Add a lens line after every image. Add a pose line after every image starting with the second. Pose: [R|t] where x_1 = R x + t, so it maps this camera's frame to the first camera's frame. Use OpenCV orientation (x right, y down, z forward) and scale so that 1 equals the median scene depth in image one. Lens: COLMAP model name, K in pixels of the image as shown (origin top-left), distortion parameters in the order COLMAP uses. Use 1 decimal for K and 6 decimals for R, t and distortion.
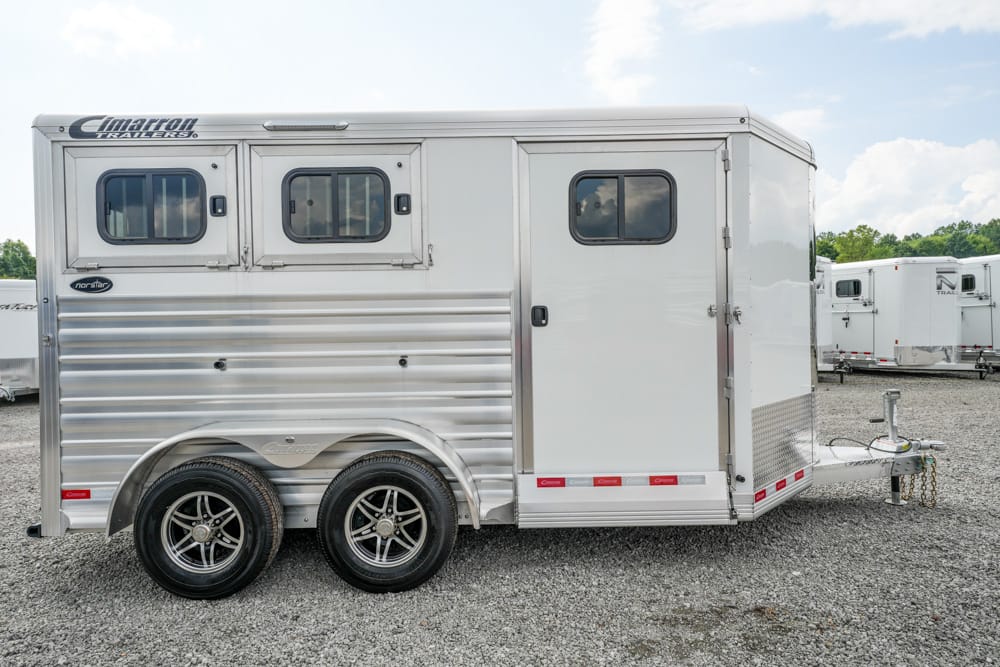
lens RADIAL K [[641.2, 0, 495.3], [0, 641.2, 328.8], [0, 0, 1]] dist [0.020242, -0.002680]
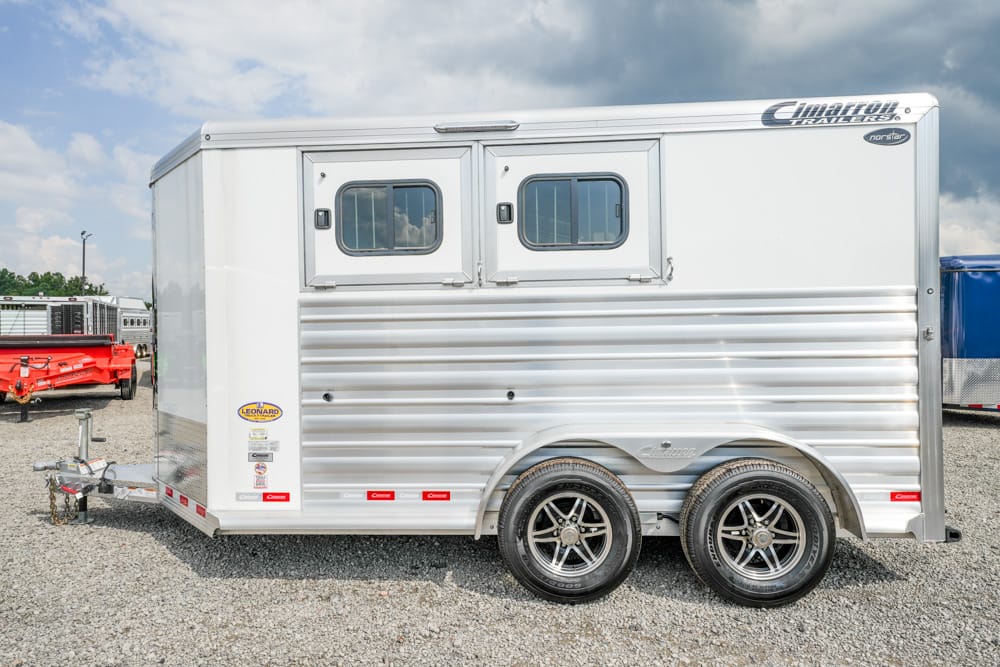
lens RADIAL K [[641.2, 0, 495.3], [0, 641.2, 327.7], [0, 0, 1]] dist [0.020242, -0.002680]
pose [[0.998348, -0.010019, -0.056578, -1.042016], [0.009142, 0.999835, -0.015727, 0.017367], [0.056726, 0.015183, 0.998274, 0.025179]]
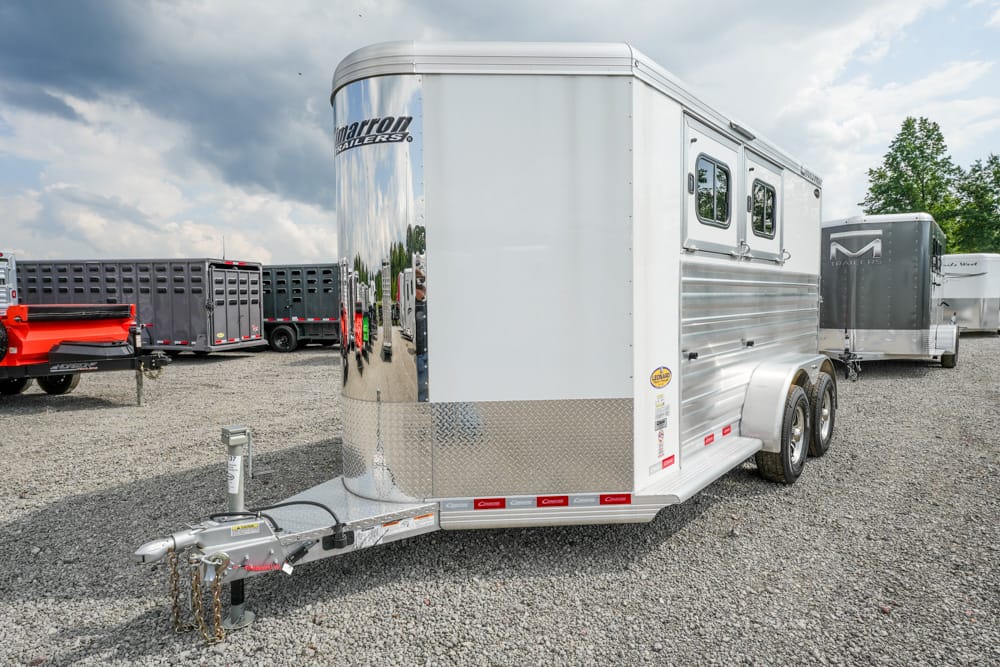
lens RADIAL K [[561.6, 0, 497.5], [0, 561.6, 332.4], [0, 0, 1]] dist [0.003046, 0.003166]
pose [[0.657090, -0.044808, 0.752480, -2.301900], [0.018915, 0.998898, 0.042964, 0.022870], [-0.753575, -0.013998, 0.657213, 0.670134]]
